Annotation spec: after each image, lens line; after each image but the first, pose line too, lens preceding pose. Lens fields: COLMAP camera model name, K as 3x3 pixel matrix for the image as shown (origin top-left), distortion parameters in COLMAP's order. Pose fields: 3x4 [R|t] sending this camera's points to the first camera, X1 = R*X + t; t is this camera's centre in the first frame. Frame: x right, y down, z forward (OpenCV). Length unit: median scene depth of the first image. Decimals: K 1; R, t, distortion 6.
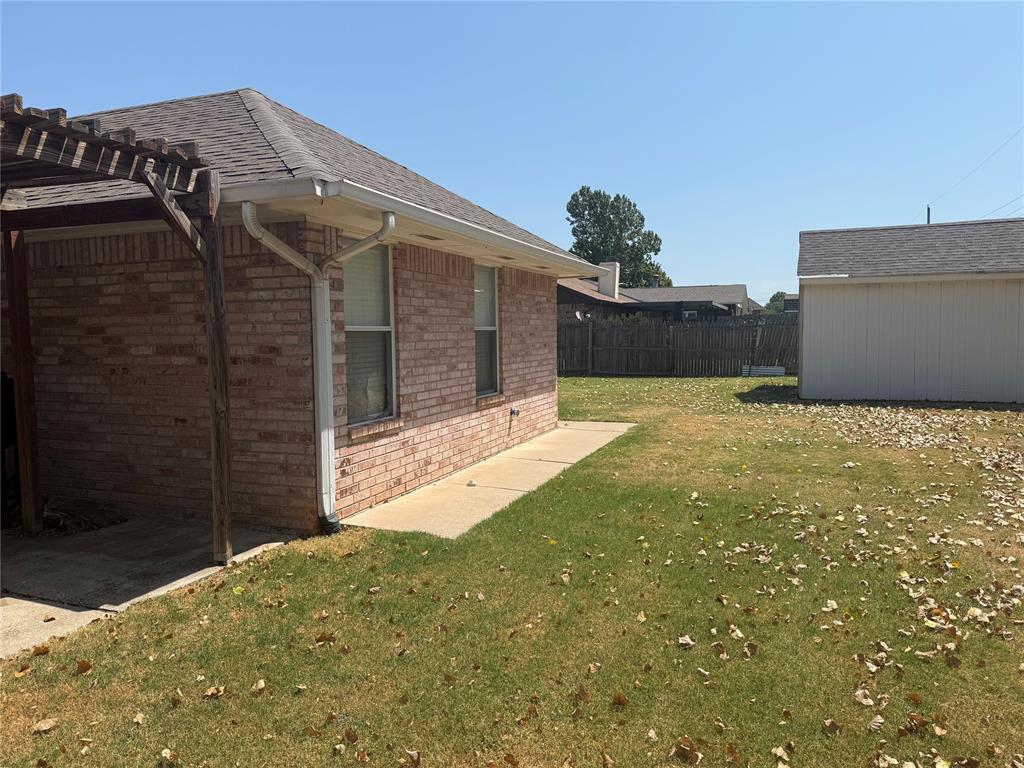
lens RADIAL K [[701.7, 0, 512.0], [0, 701.7, 384.0], [0, 0, 1]] dist [0.068456, -0.119082]
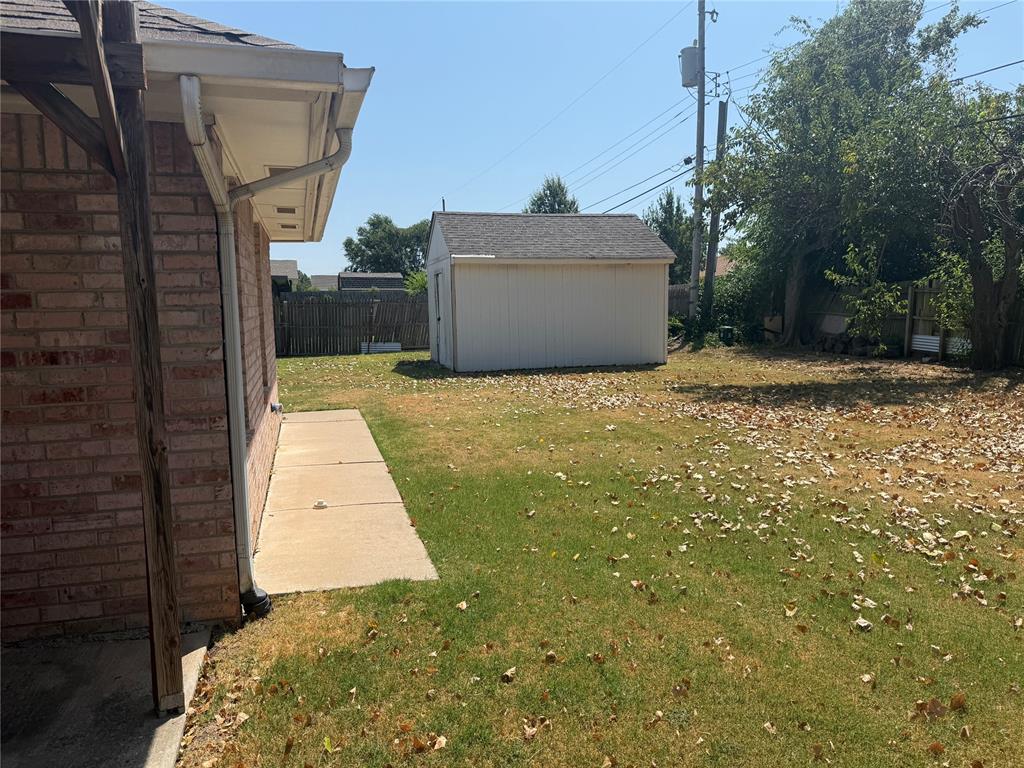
lens RADIAL K [[701.7, 0, 512.0], [0, 701.7, 384.0], [0, 0, 1]] dist [0.068456, -0.119082]
pose [[0.794234, -0.067153, 0.603890, -0.450831], [0.047923, 0.997701, 0.047916, -0.021793], [-0.605720, -0.009116, 0.795626, 0.333130]]
